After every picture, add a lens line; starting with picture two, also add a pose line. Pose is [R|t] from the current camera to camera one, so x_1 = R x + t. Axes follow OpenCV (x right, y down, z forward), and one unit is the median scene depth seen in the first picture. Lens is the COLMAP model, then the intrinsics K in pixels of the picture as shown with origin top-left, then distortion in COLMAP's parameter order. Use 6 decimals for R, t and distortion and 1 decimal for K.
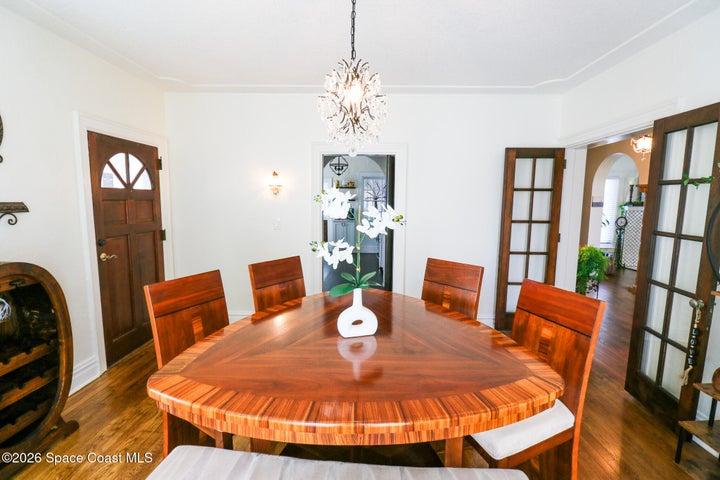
lens RADIAL K [[346.2, 0, 359.6], [0, 346.2, 244.8], [0, 0, 1]] dist [-0.006515, -0.001385]
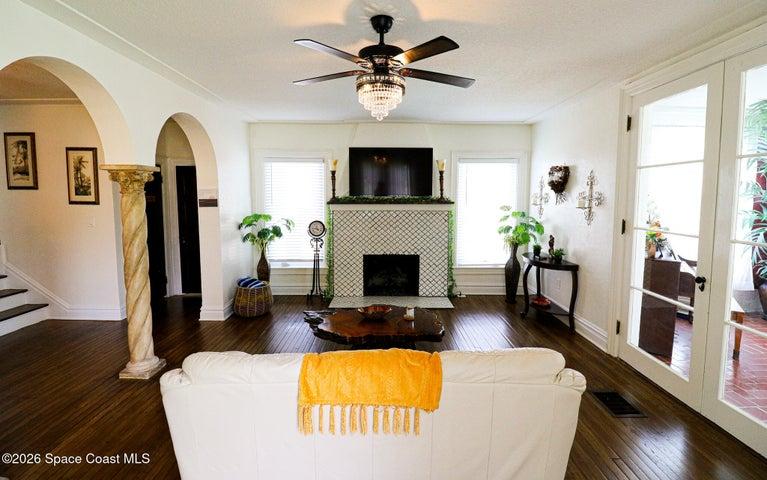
lens RADIAL K [[337.0, 0, 390.7], [0, 337.0, 222.7], [0, 0, 1]] dist [-0.006770, -0.001178]
pose [[0.999799, -0.003434, 0.019730, 0.883715], [0.004218, 0.999197, -0.039846, -0.051974], [-0.019578, 0.039921, 0.999011, 0.374855]]
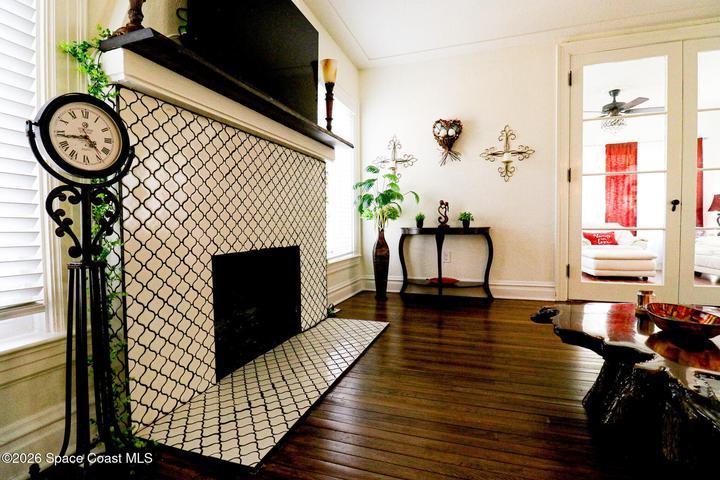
lens RADIAL K [[346.2, 0, 361.7], [0, 346.2, 237.6], [0, 0, 1]] dist [-0.006515, -0.001385]
pose [[0.328631, -0.044471, 0.943411, 0.670015], [0.117199, 0.993090, 0.005987, -0.018297], [-0.937158, 0.108599, 0.331572, 0.864964]]
